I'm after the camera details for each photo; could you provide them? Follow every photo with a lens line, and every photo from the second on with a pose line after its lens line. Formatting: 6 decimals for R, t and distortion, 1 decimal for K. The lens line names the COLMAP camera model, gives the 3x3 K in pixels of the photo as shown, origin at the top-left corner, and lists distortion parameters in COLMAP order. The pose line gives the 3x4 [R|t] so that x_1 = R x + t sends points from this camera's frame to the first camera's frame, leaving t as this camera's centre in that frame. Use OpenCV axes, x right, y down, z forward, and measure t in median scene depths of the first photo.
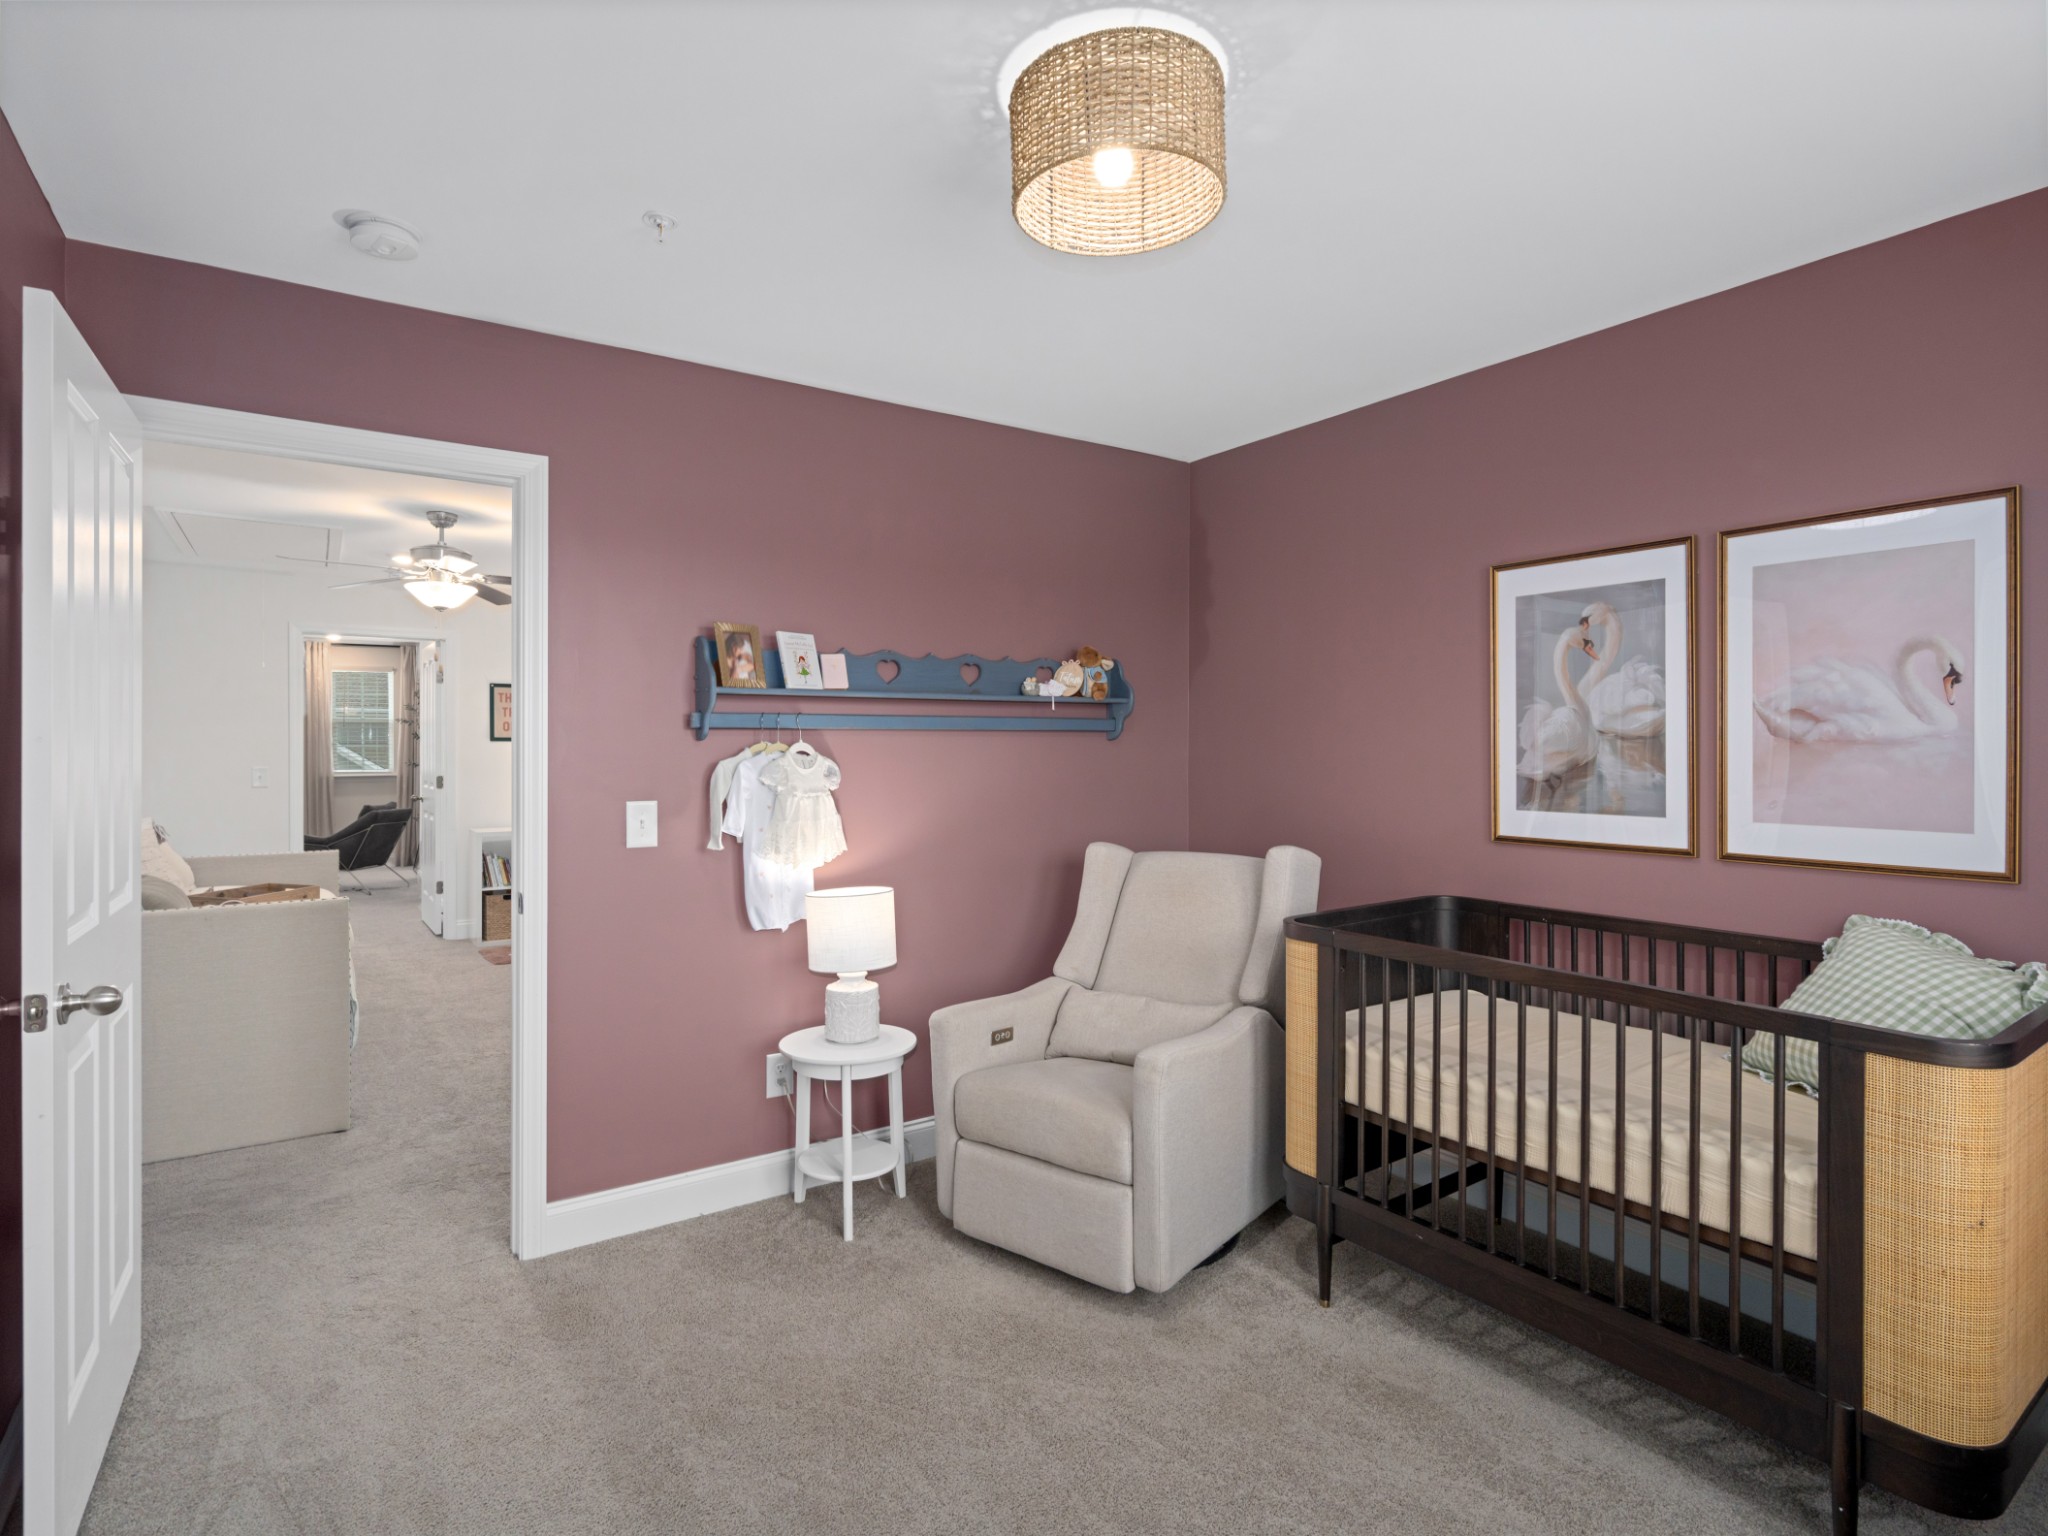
lens RADIAL K [[1047.8, 0, 1028.8], [0, 1047.8, 757.4], [0, 0, 1]] dist [-0.012077, 0.002434]
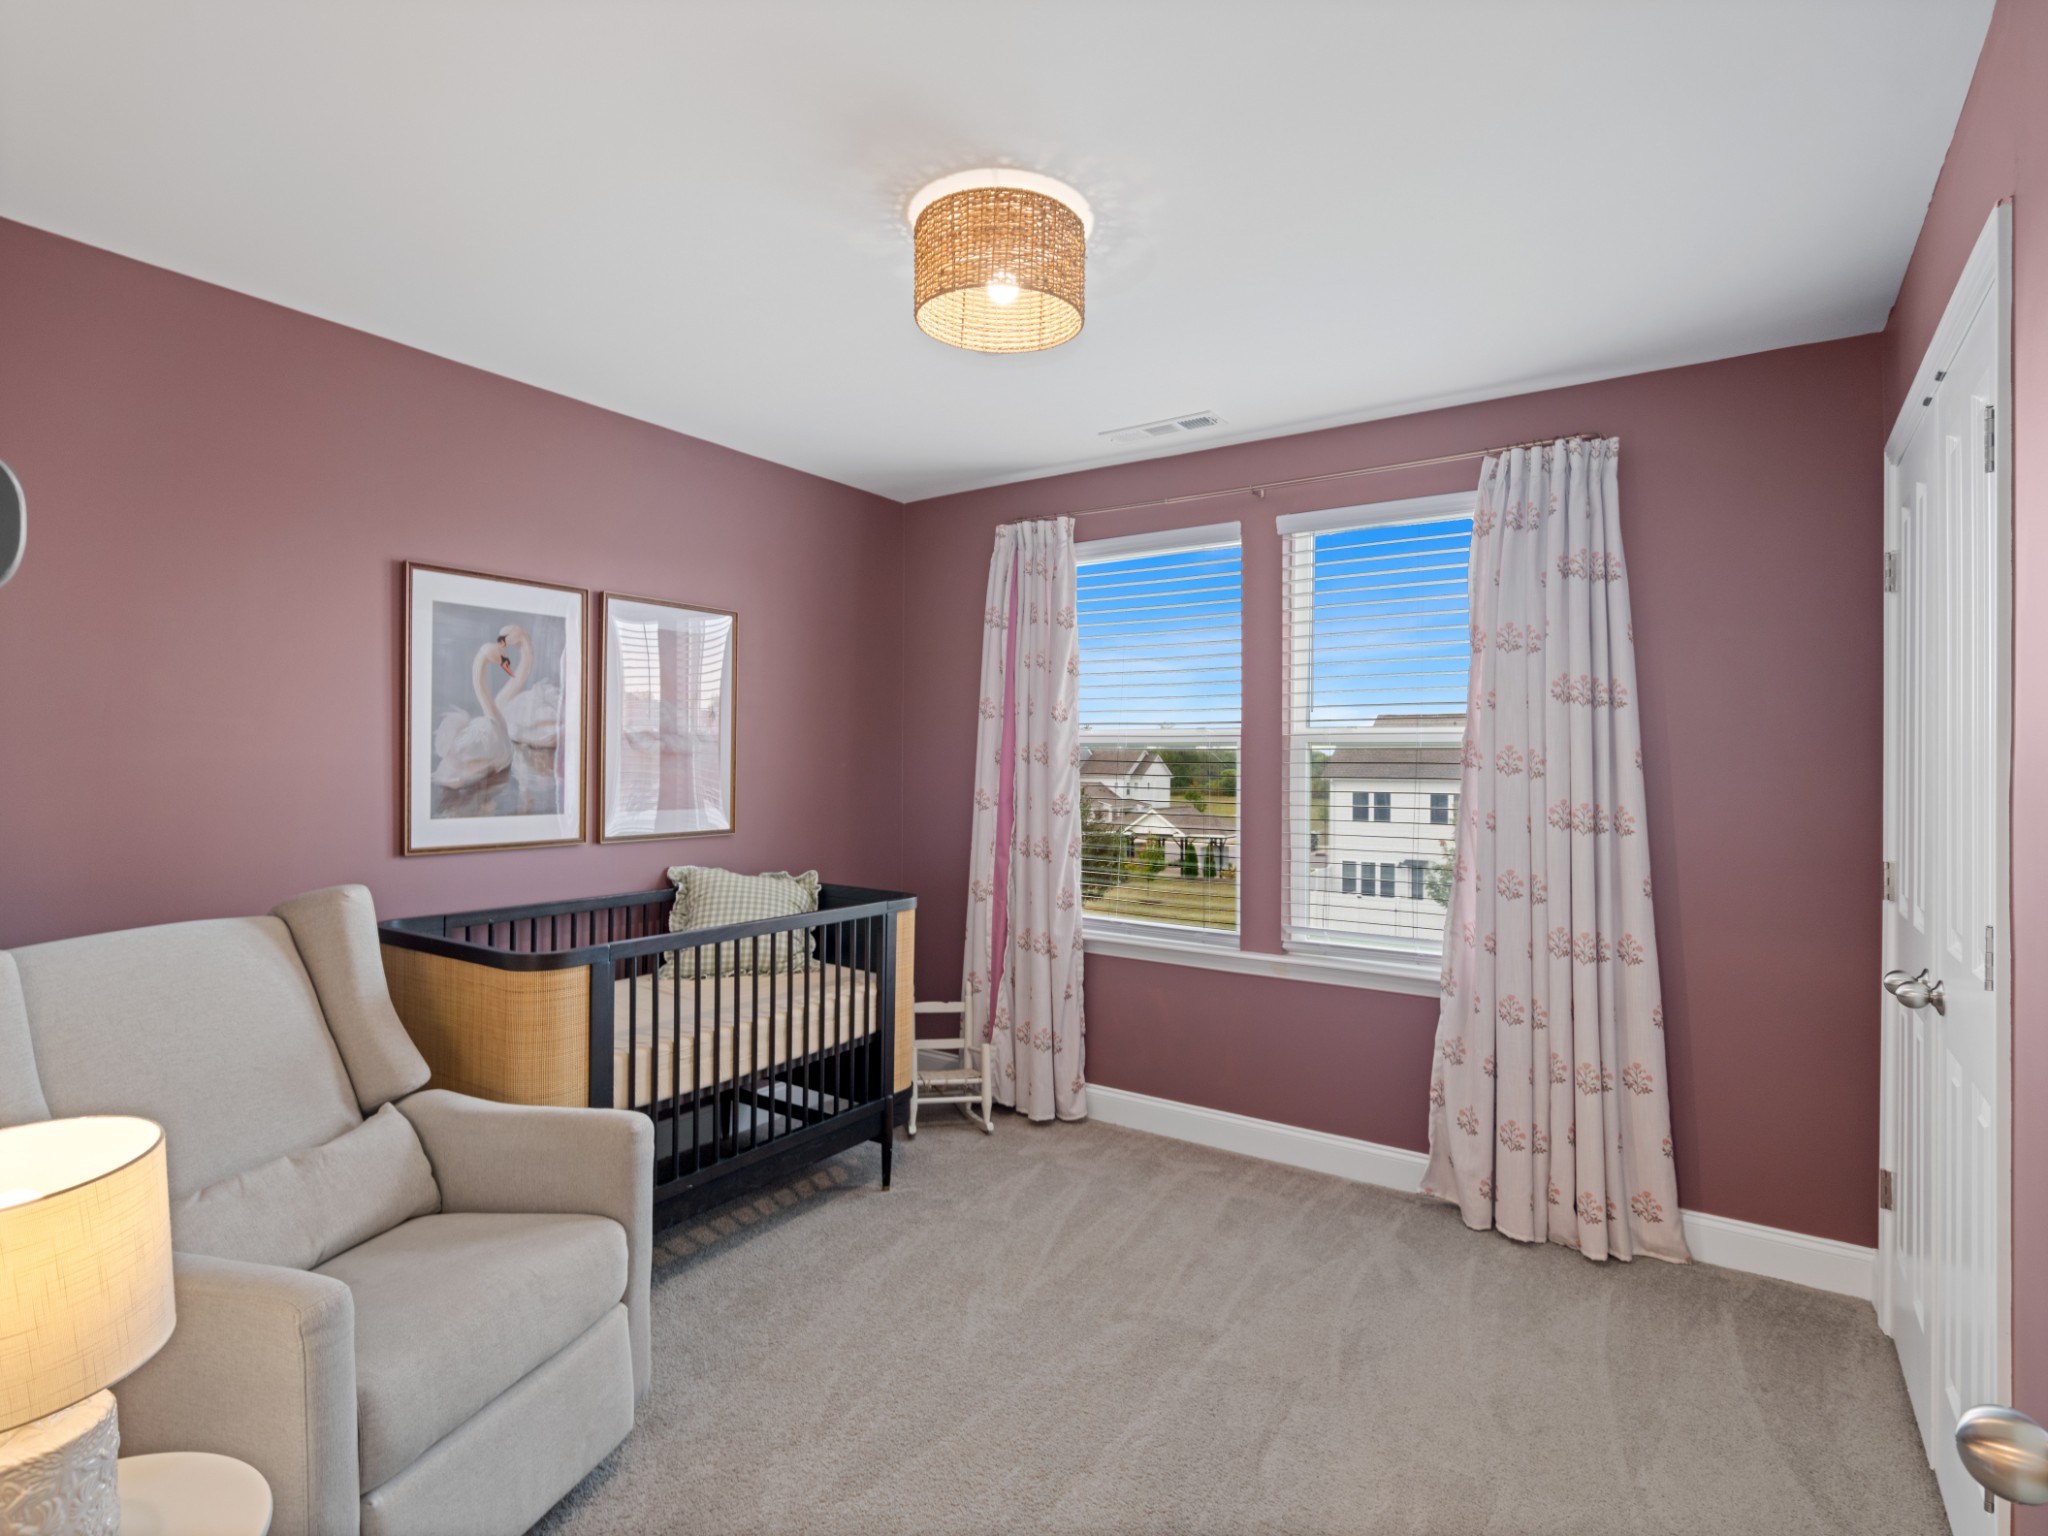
lens RADIAL K [[1047.8, 0, 1028.5], [0, 1047.8, 764.4], [0, 0, 1]] dist [-0.012077, 0.002434]
pose [[-0.373646, -0.011698, 0.927498, -0.695978], [-0.006548, 0.999929, 0.009973, -0.015443], [-0.927548, -0.002347, -0.373696, 0.916889]]
